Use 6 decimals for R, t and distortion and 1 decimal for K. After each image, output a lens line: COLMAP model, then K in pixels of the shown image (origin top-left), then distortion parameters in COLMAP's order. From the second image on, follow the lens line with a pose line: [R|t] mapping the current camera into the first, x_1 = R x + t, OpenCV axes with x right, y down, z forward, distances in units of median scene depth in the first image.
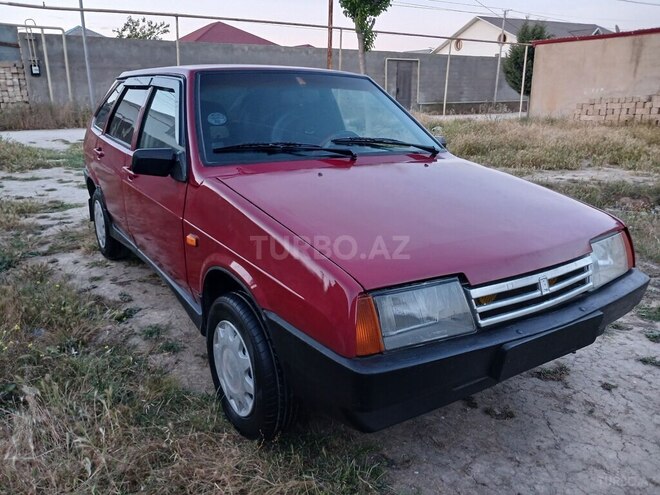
lens RADIAL K [[518.7, 0, 321.8], [0, 518.7, 246.2], [0, 0, 1]] dist [0.002596, -0.001505]
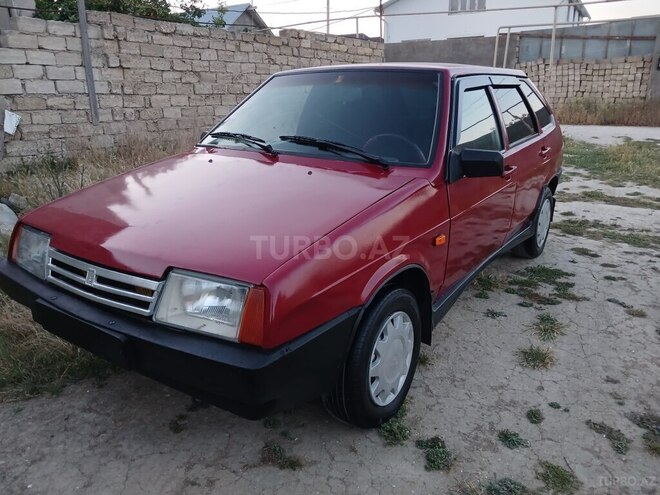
lens RADIAL K [[518.5, 0, 316.1], [0, 518.5, 250.8], [0, 0, 1]] dist [0.000584, 0.000608]
pose [[0.370477, 0.268236, -0.889267, 0.748518], [-0.252637, 0.950400, 0.181425, -0.137813], [0.893824, 0.157448, 0.419867, 0.477384]]
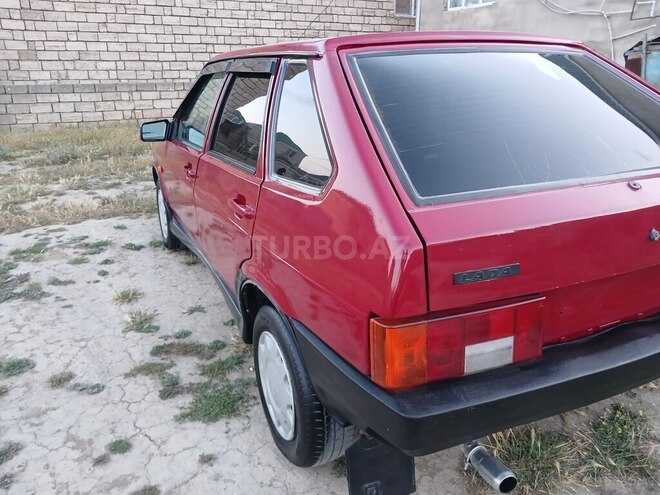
lens RADIAL K [[523.4, 0, 328.9], [0, 523.4, 257.9], [0, 0, 1]] dist [-0.004134, -0.001718]
pose [[-0.990209, -0.048881, 0.130757, -0.219036], [0.038470, 0.804863, 0.592213, -0.523747], [-0.134190, 0.591444, -0.795102, 1.734686]]
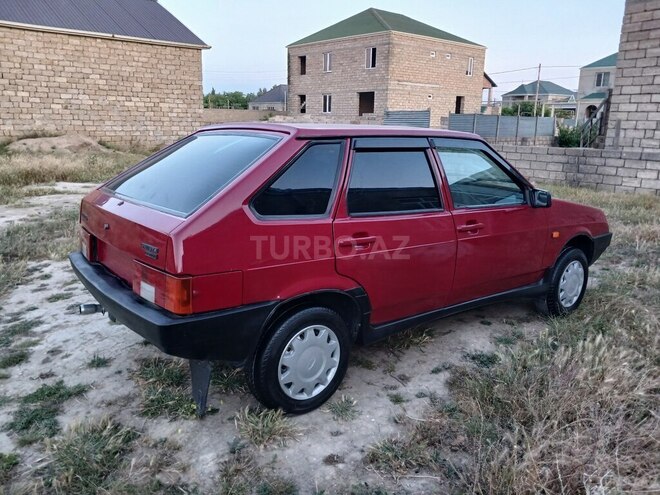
lens RADIAL K [[518.5, 0, 316.4], [0, 518.5, 256.4], [0, 0, 1]] dist [0.003290, -0.003096]
pose [[-0.078288, -0.248843, 0.965375, -1.158691], [0.262998, 0.928888, 0.260766, -0.375663], [-0.961615, 0.274307, -0.007275, 1.113120]]
